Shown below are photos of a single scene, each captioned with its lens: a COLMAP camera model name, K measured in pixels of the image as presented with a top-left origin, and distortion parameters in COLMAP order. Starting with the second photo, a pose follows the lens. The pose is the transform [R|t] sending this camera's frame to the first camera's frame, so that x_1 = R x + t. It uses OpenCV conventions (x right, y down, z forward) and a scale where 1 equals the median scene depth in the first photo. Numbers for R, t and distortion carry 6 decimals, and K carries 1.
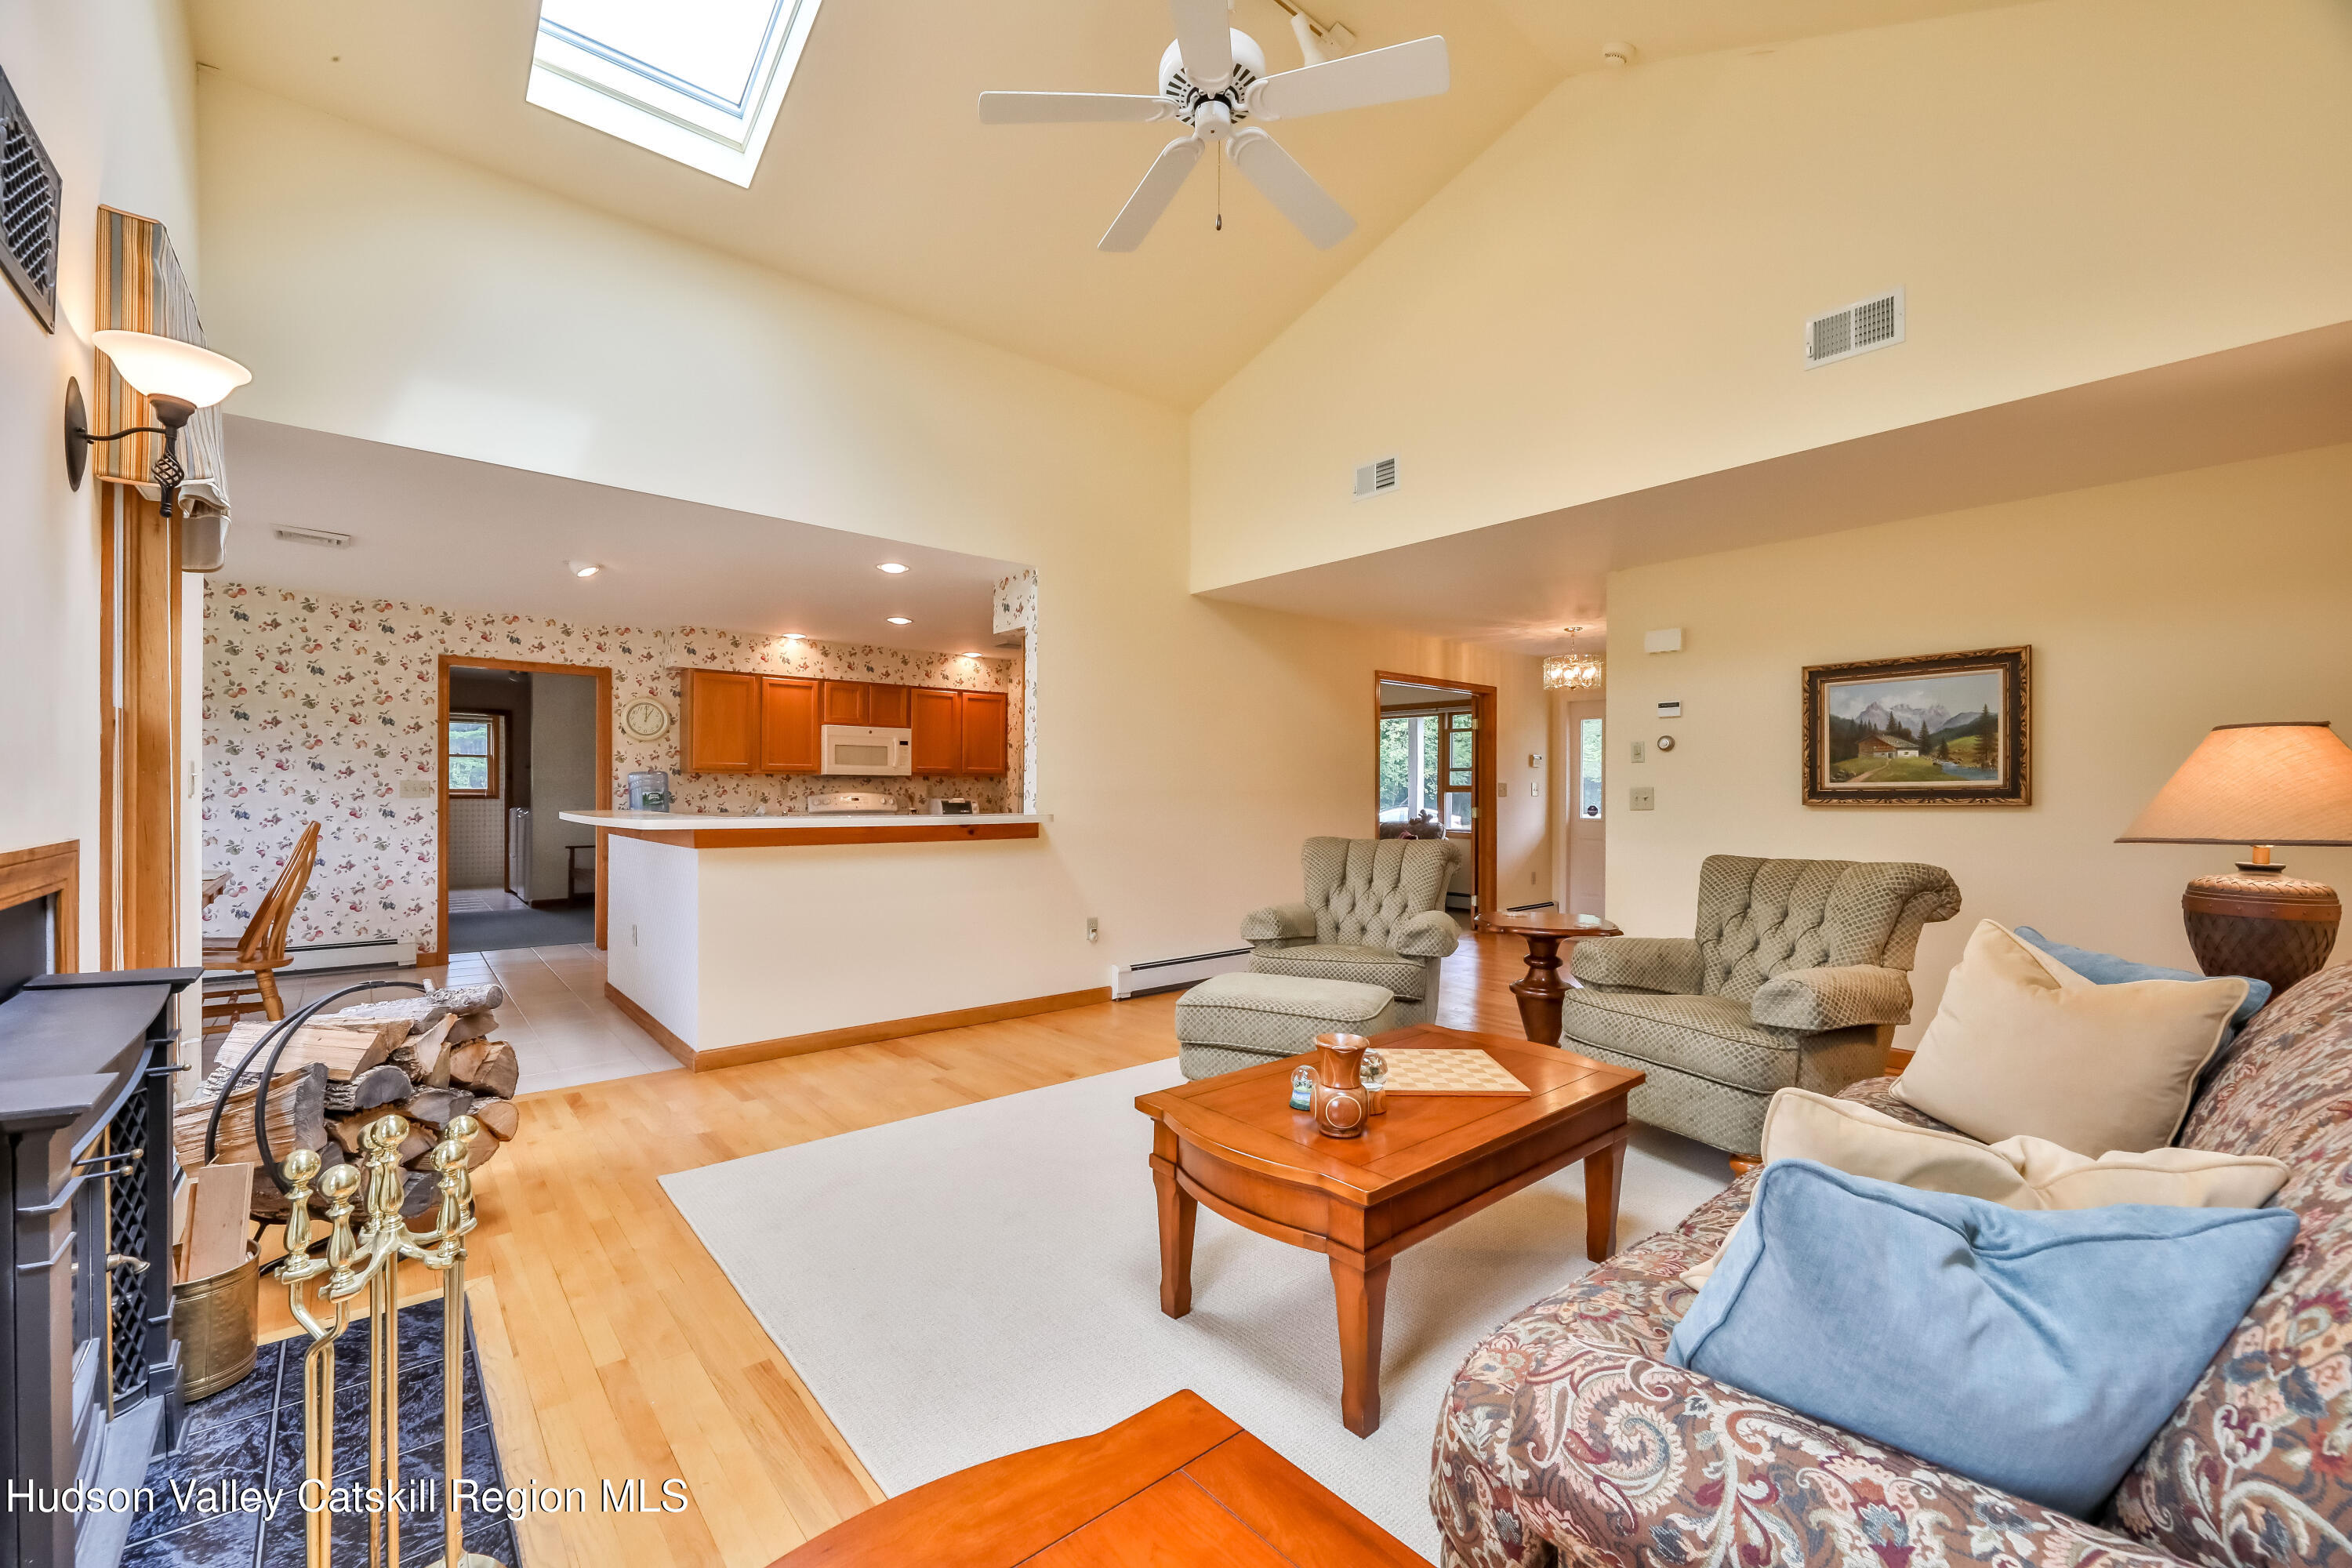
lens RADIAL K [[947.3, 0, 1172.2], [0, 947.3, 798.2], [0, 0, 1]] dist [0.003866, -0.003280]
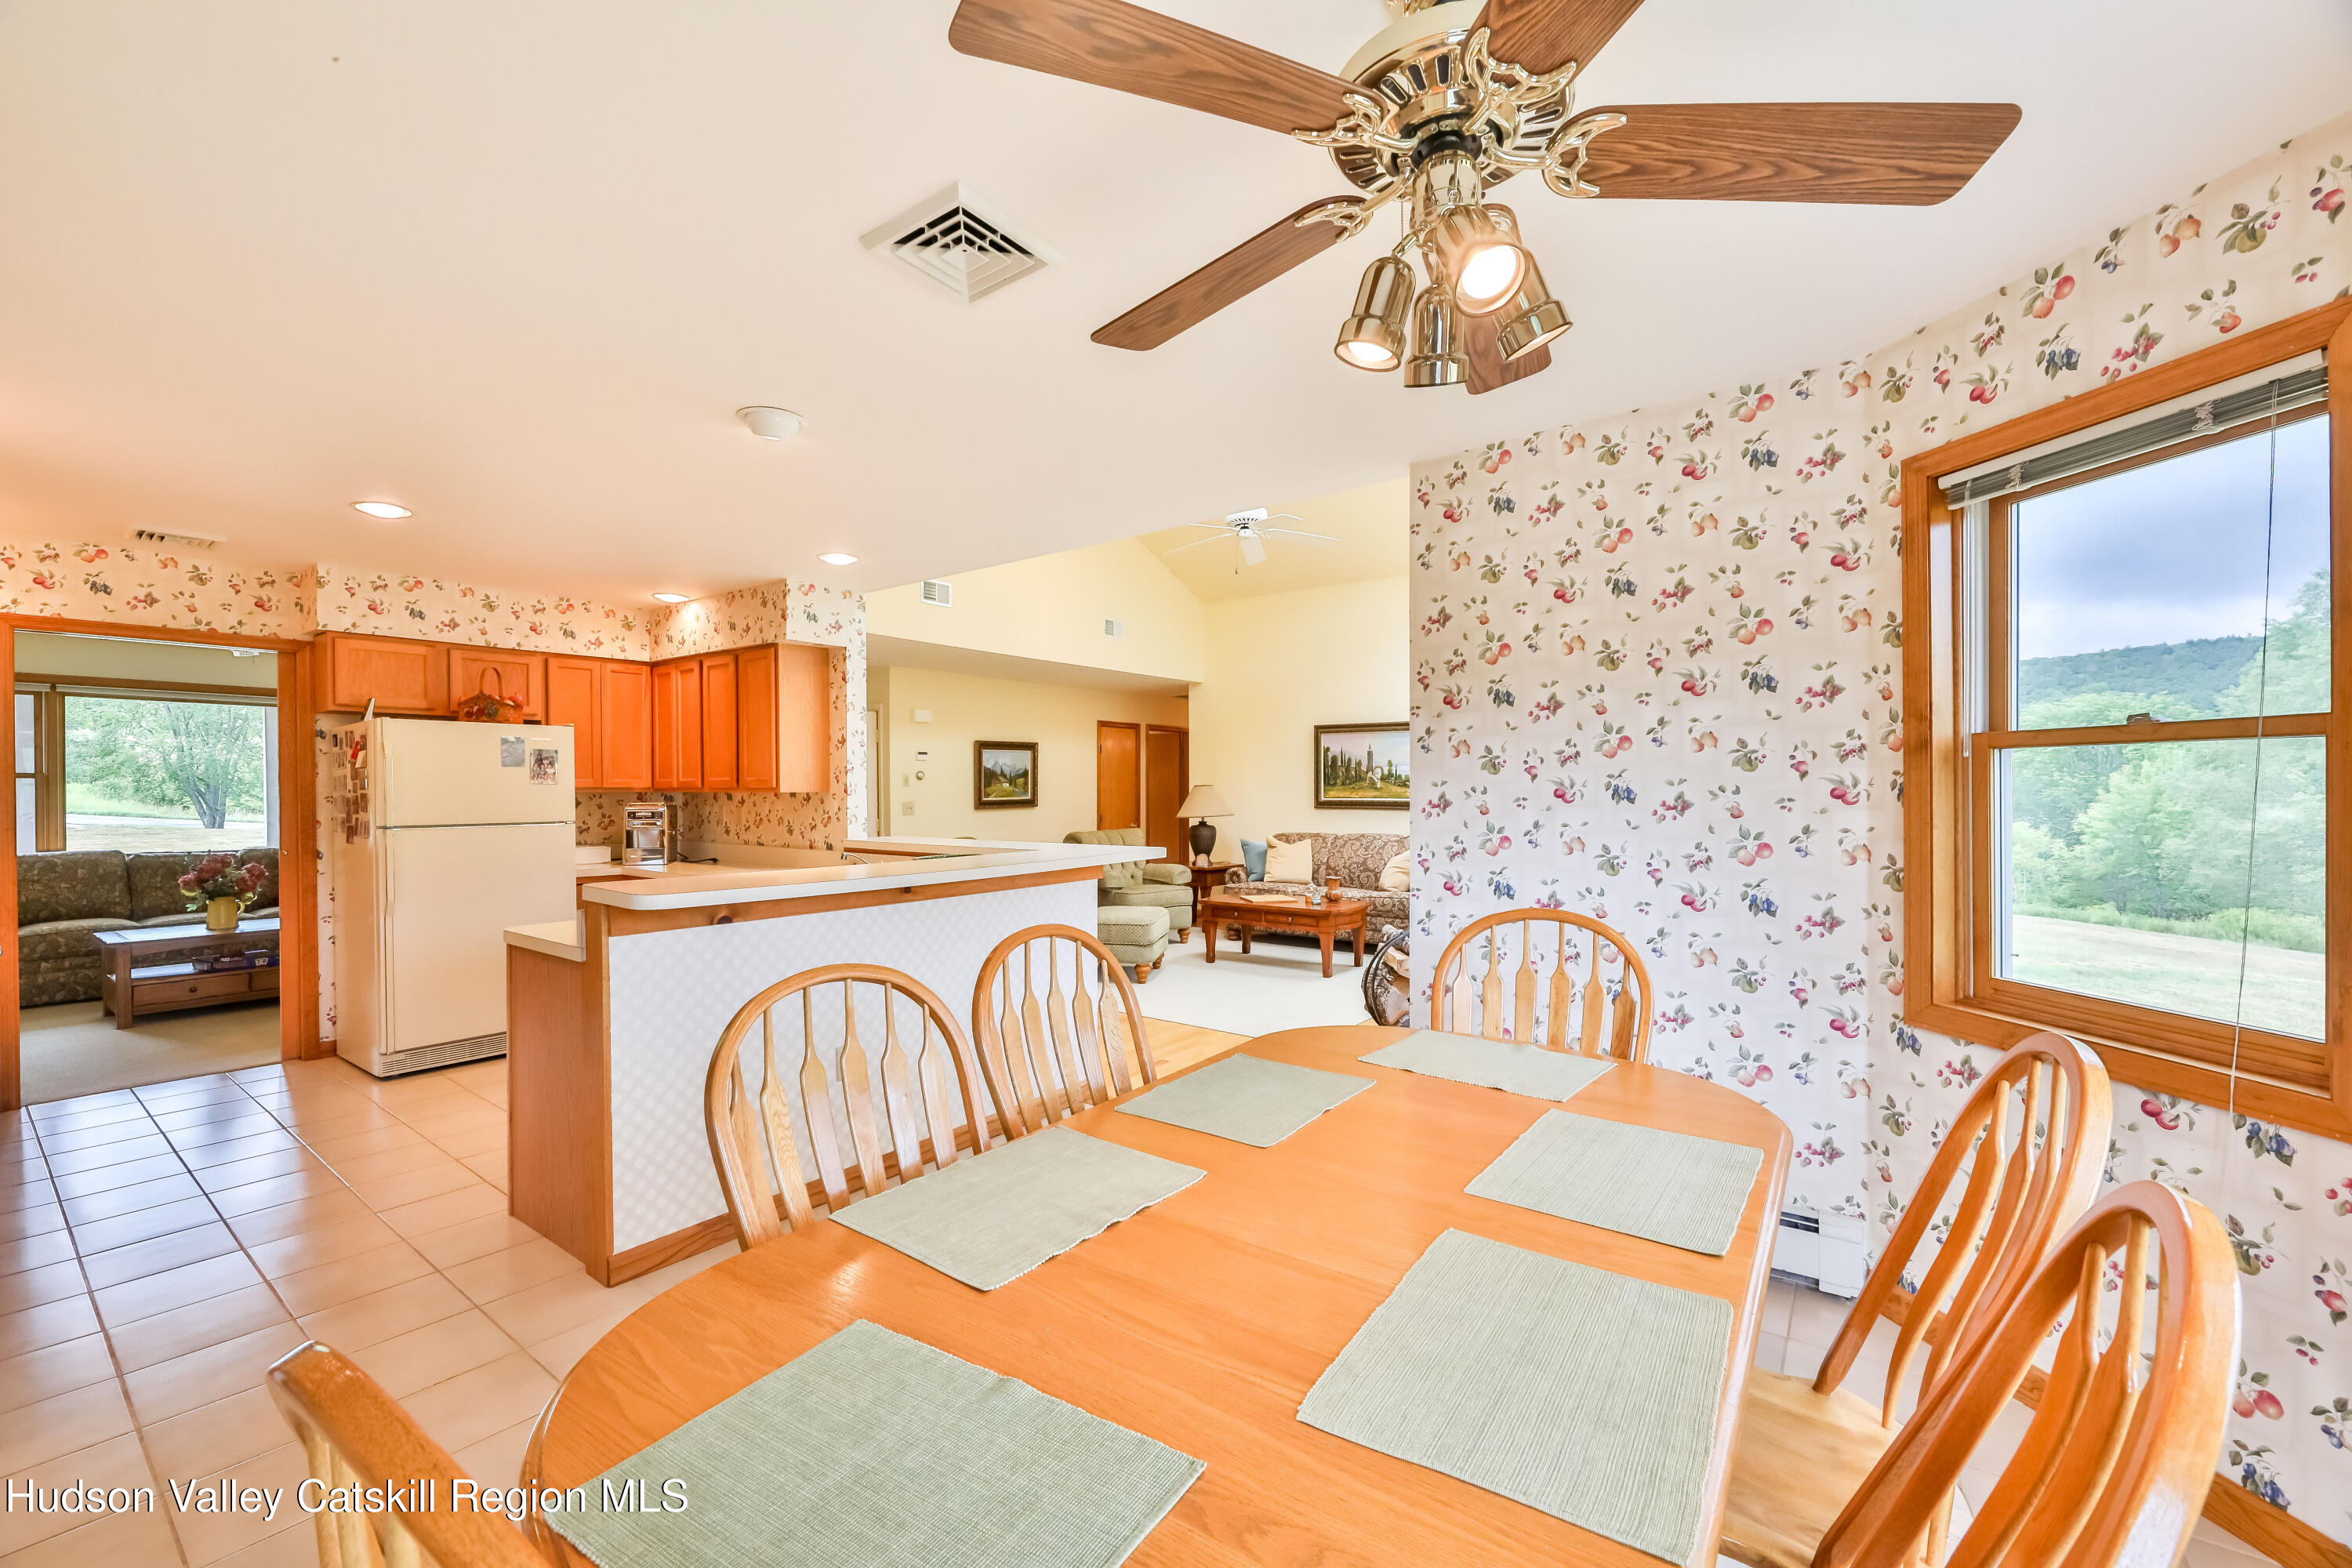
lens RADIAL K [[947.3, 0, 1173.9], [0, 947.3, 796.1], [0, 0, 1]] dist [0.003866, -0.003280]
pose [[-0.223829, -0.012047, 0.974554, -0.974289], [0.005981, 0.999888, 0.013734, -0.031976], [-0.974610, 0.008903, -0.223732, 0.732846]]
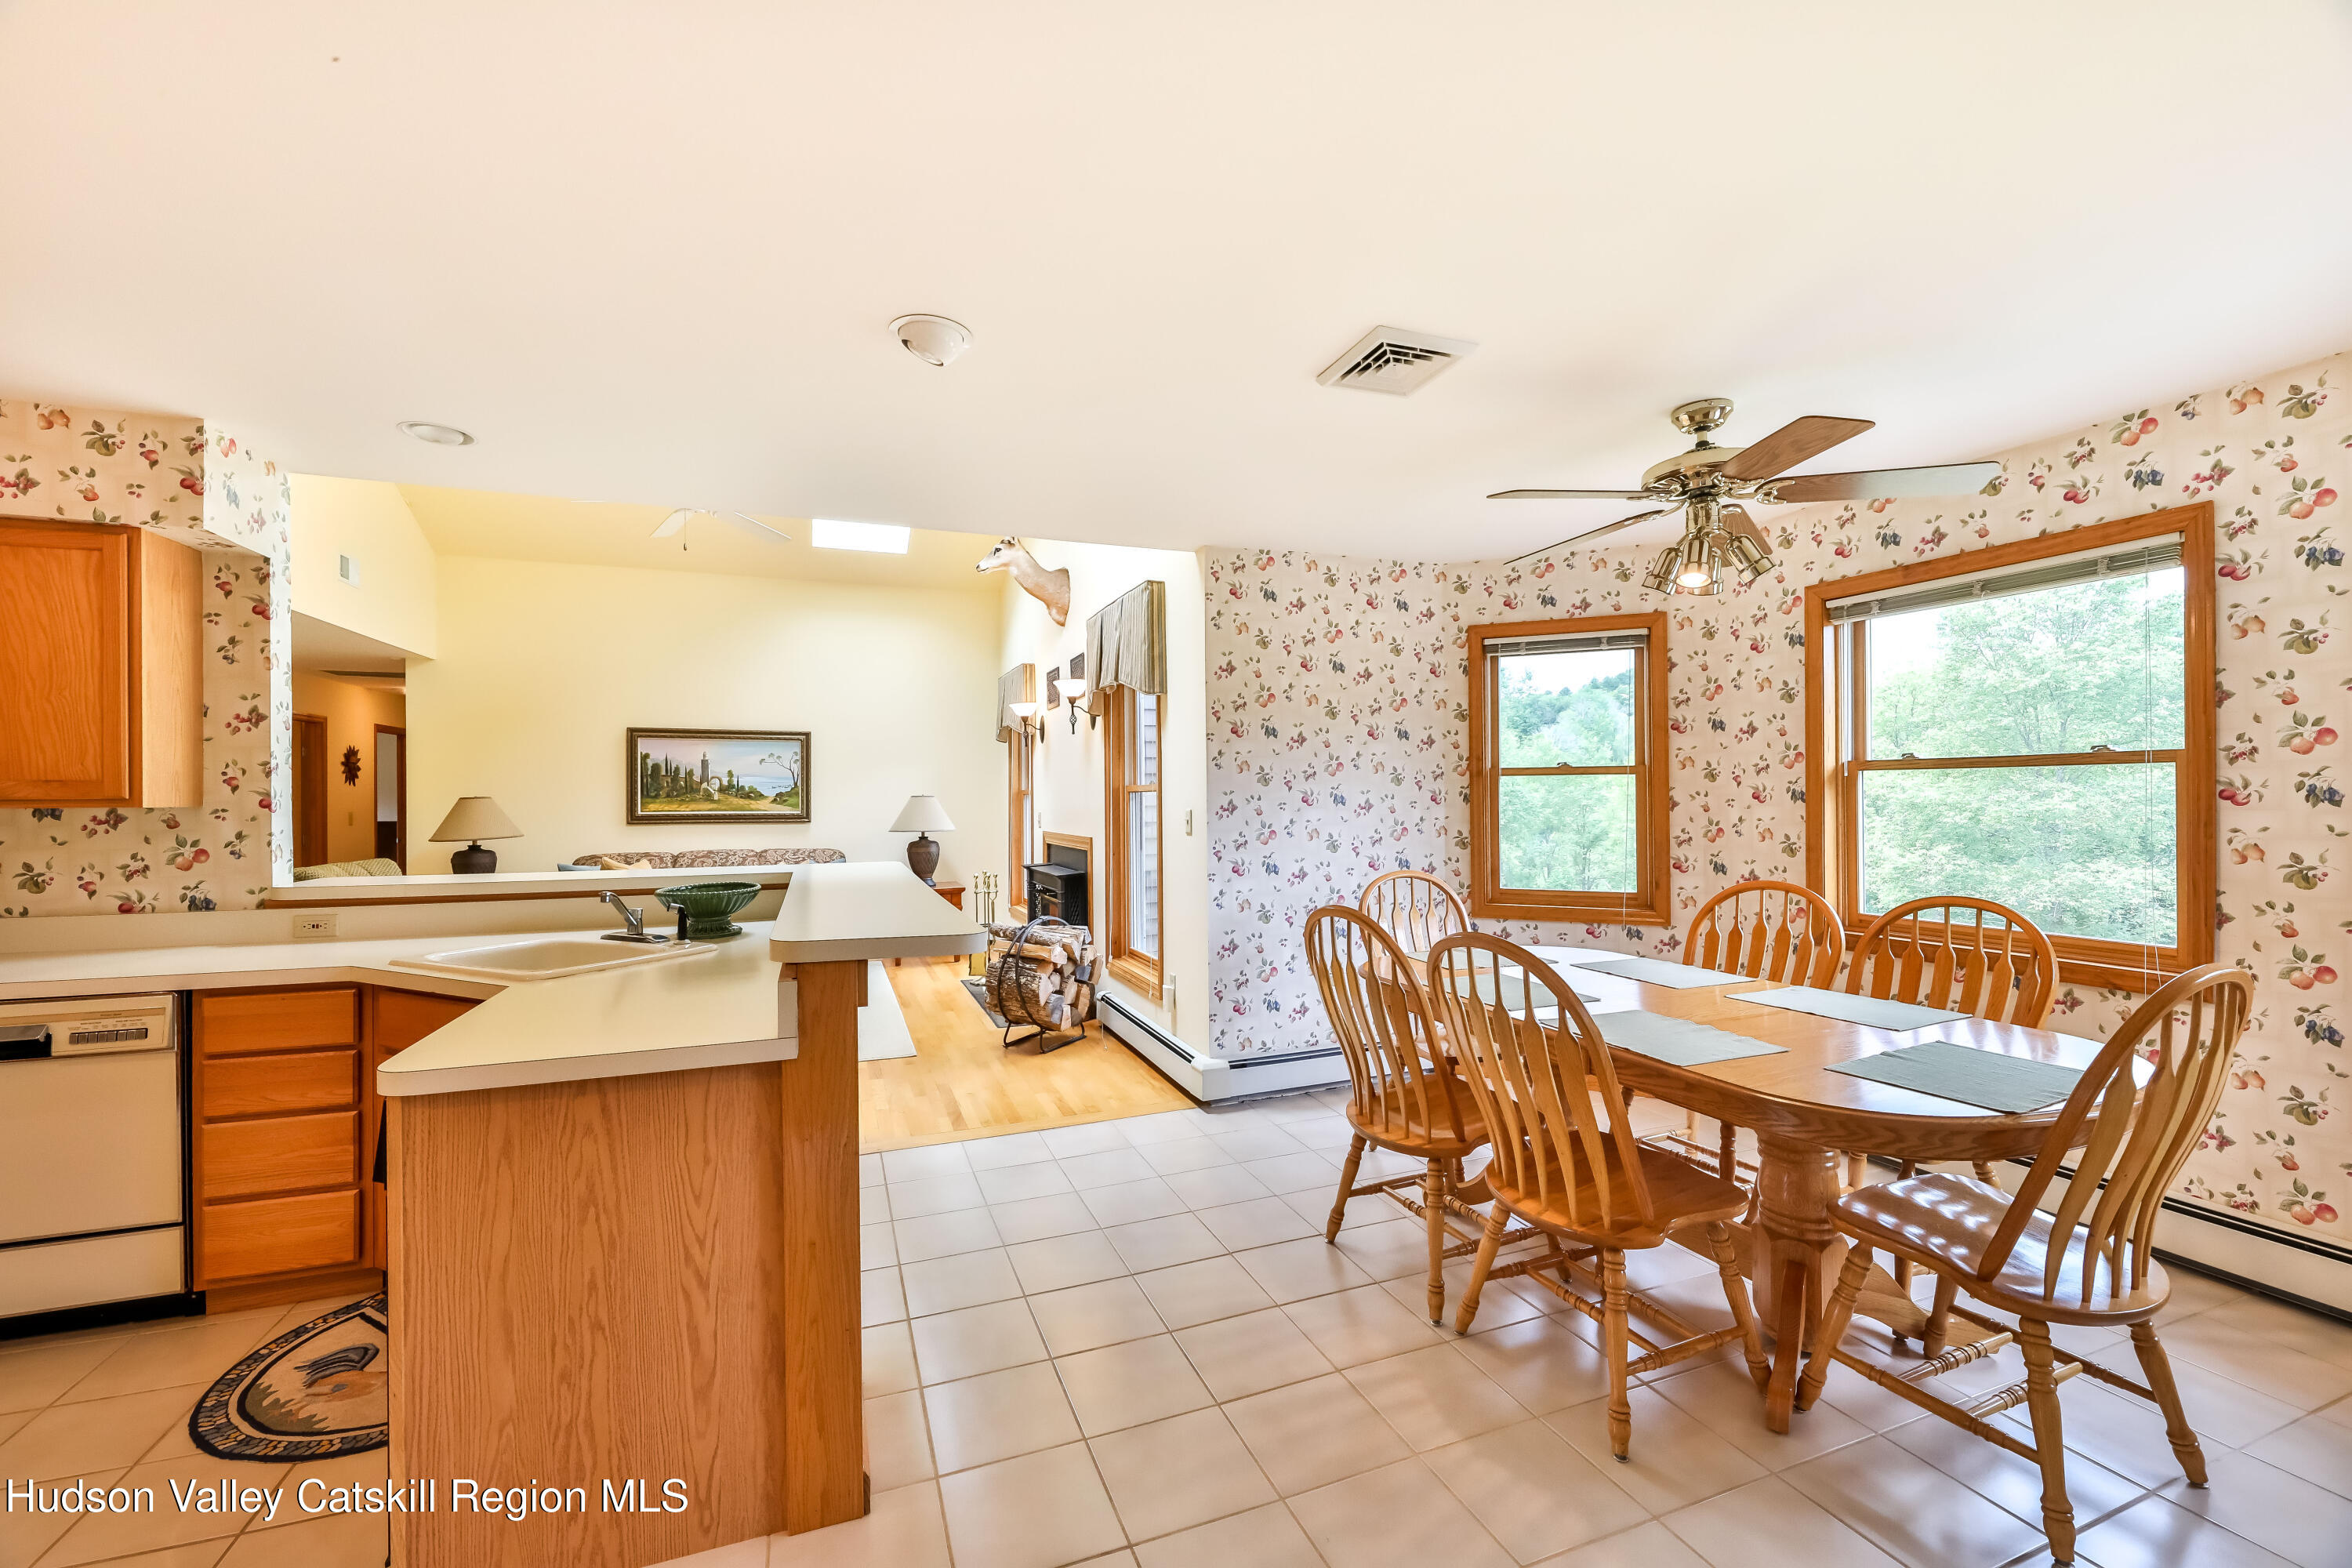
lens RADIAL K [[947.3, 0, 1178.9], [0, 947.3, 793.8], [0, 0, 1]] dist [0.003866, -0.003280]
pose [[-0.941106, 0.002692, 0.338102, -0.716108], [0.002951, 0.999996, 0.000255, -0.030032], [-0.338100, 0.001238, -0.941109, 1.111944]]
